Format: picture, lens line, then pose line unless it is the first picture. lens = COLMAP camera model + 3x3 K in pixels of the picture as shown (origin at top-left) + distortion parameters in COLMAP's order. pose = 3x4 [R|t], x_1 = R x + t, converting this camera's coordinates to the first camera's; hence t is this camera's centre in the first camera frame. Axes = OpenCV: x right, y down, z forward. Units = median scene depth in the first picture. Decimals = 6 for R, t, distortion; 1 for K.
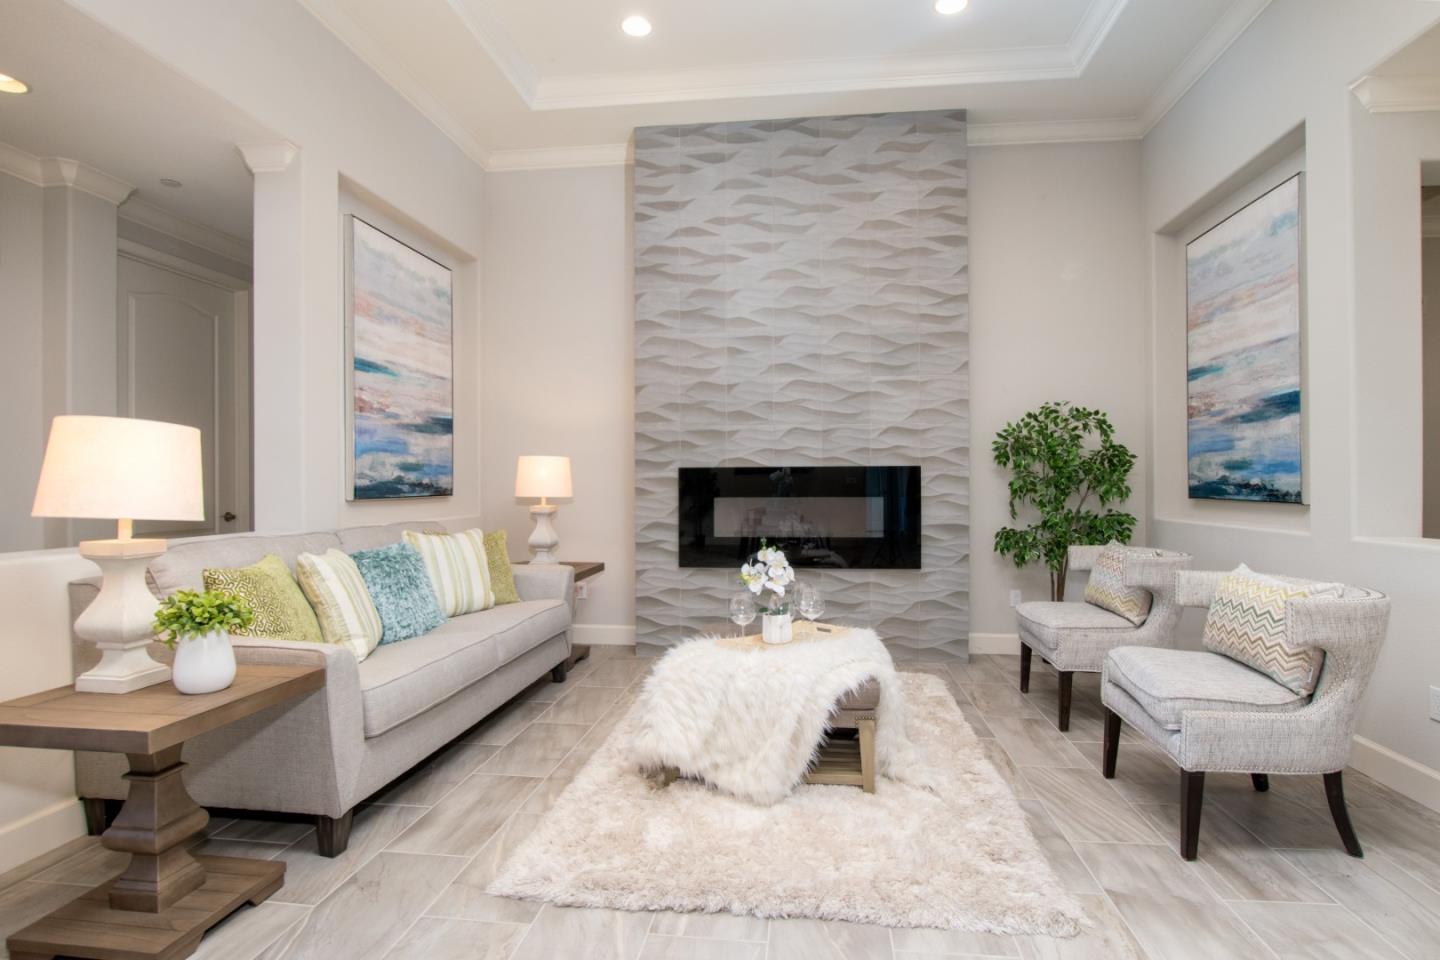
lens RADIAL K [[621.9, 0, 727.7], [0, 621.9, 480.8], [0, 0, 1]] dist [-0.013054, 0.000066]
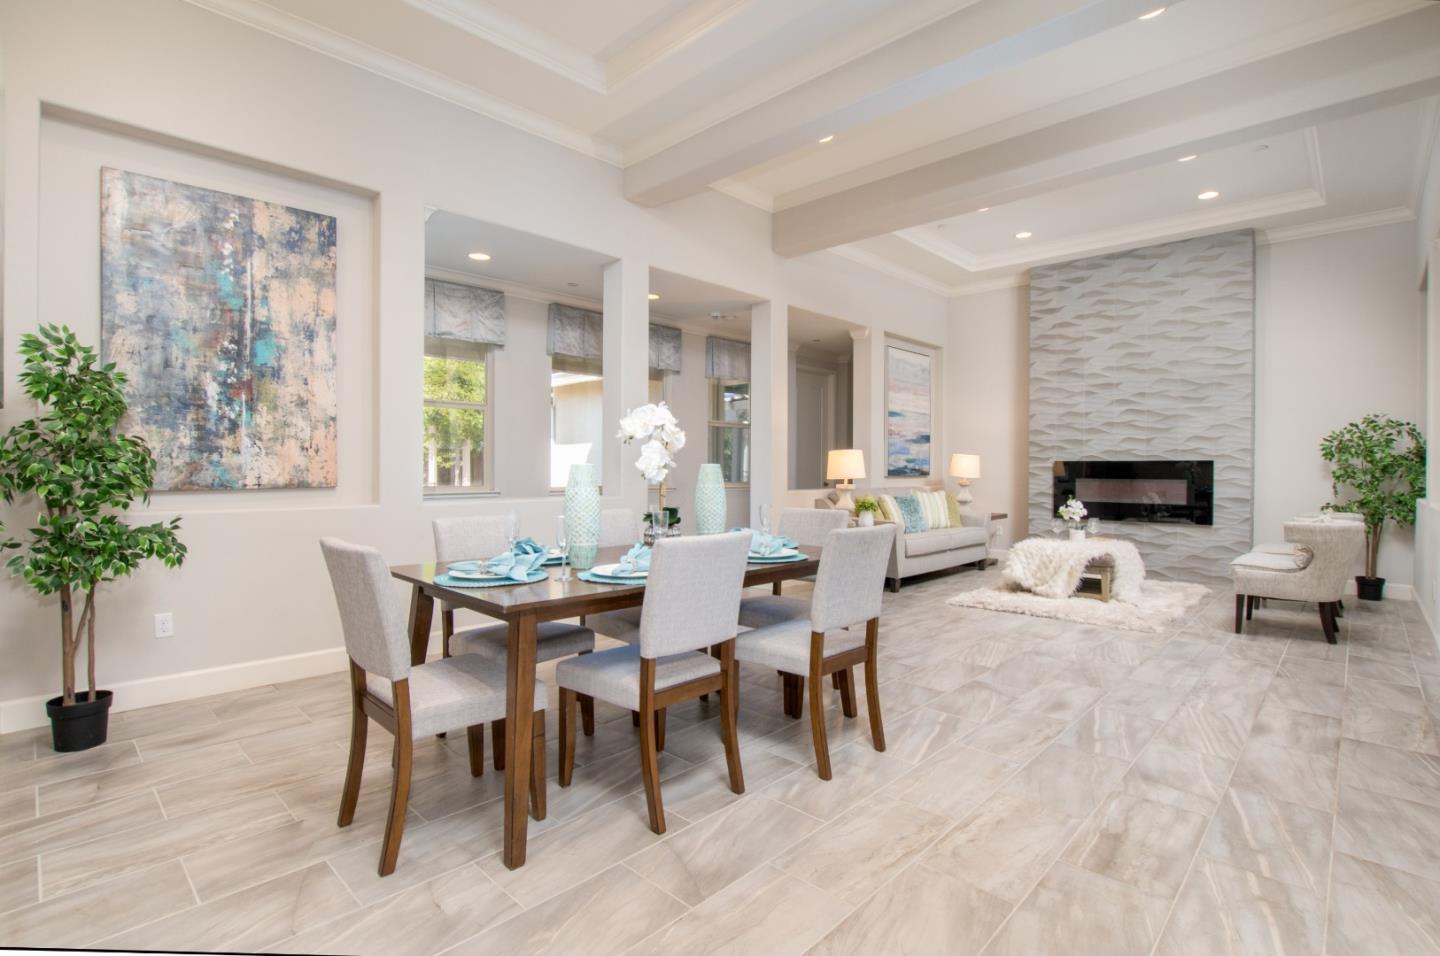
lens RADIAL K [[691.0, 0, 720.5], [0, 691.0, 472.5], [0, 0, 1]] dist [-0.028644, 0.000918]
pose [[0.771066, 0.011461, -0.636652, 0.437805], [-0.005858, 0.999923, 0.010905, -0.004692], [0.636729, -0.004679, 0.771074, -1.117886]]
